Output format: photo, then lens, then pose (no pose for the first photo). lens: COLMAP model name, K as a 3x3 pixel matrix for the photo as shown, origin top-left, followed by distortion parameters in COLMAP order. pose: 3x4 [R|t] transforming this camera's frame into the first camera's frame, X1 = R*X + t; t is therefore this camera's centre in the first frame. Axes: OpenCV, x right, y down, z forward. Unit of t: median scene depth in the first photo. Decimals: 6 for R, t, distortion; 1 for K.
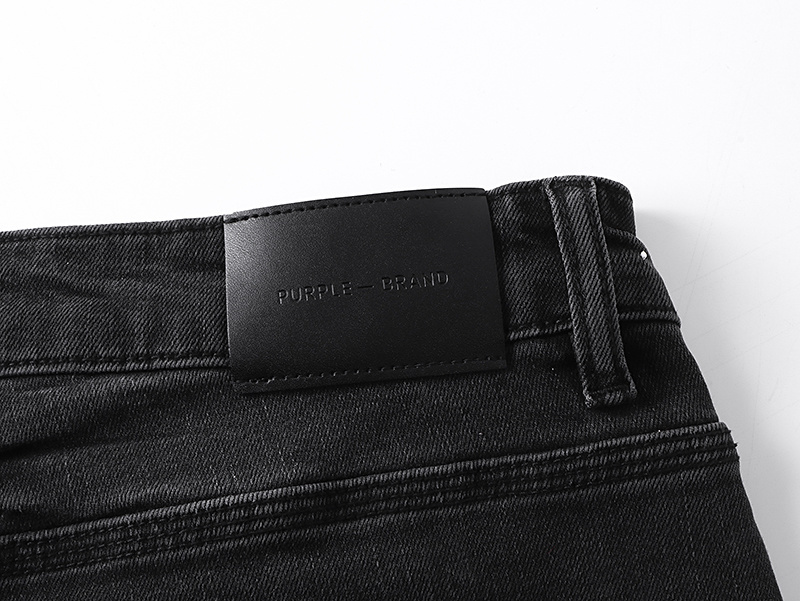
lens RADIAL K [[1198.6, 0, 400.0], [0, 1198.6, 300.5], [0, 0, 1]] dist [-0.007295, -0.093237]
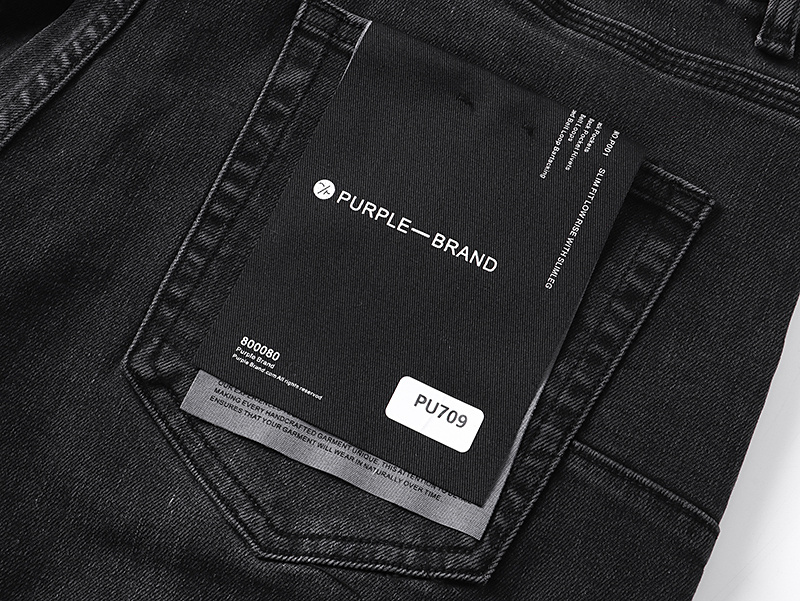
lens RADIAL K [[1198.6, 0, 400.0], [0, 1198.6, 300.5], [0, 0, 1]] dist [-0.007295, -0.093237]
pose [[0.823497, 0.536094, -0.185625, 0.229909], [-0.554568, 0.829662, -0.064153, 0.632040], [0.119614, 0.155772, 0.980524, -0.322449]]
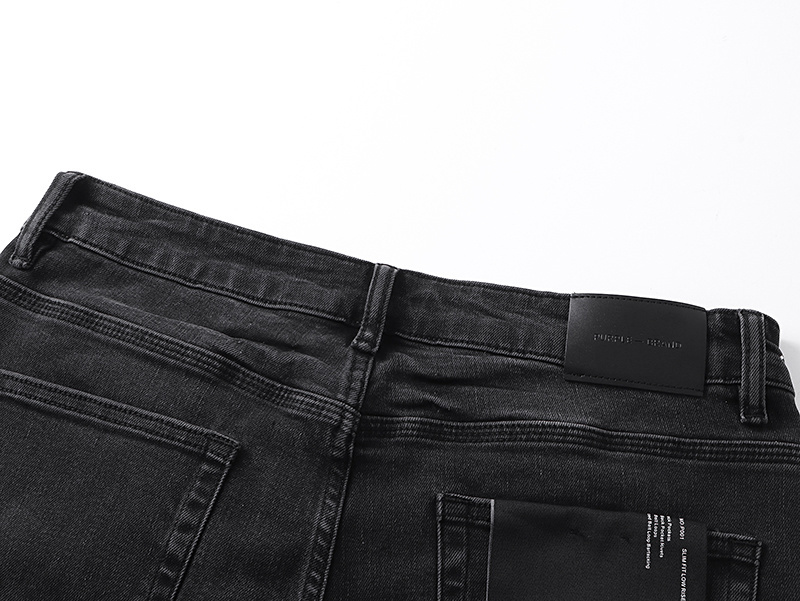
lens RADIAL K [[1198.6, 0, 400.0], [0, 1198.6, 300.5], [0, 0, 1]] dist [-0.007295, -0.093237]
pose [[0.972779, 0.210645, -0.096588, -0.238988], [-0.225736, 0.955579, -0.189502, 0.393931], [0.052379, 0.206147, 0.977118, -0.979922]]
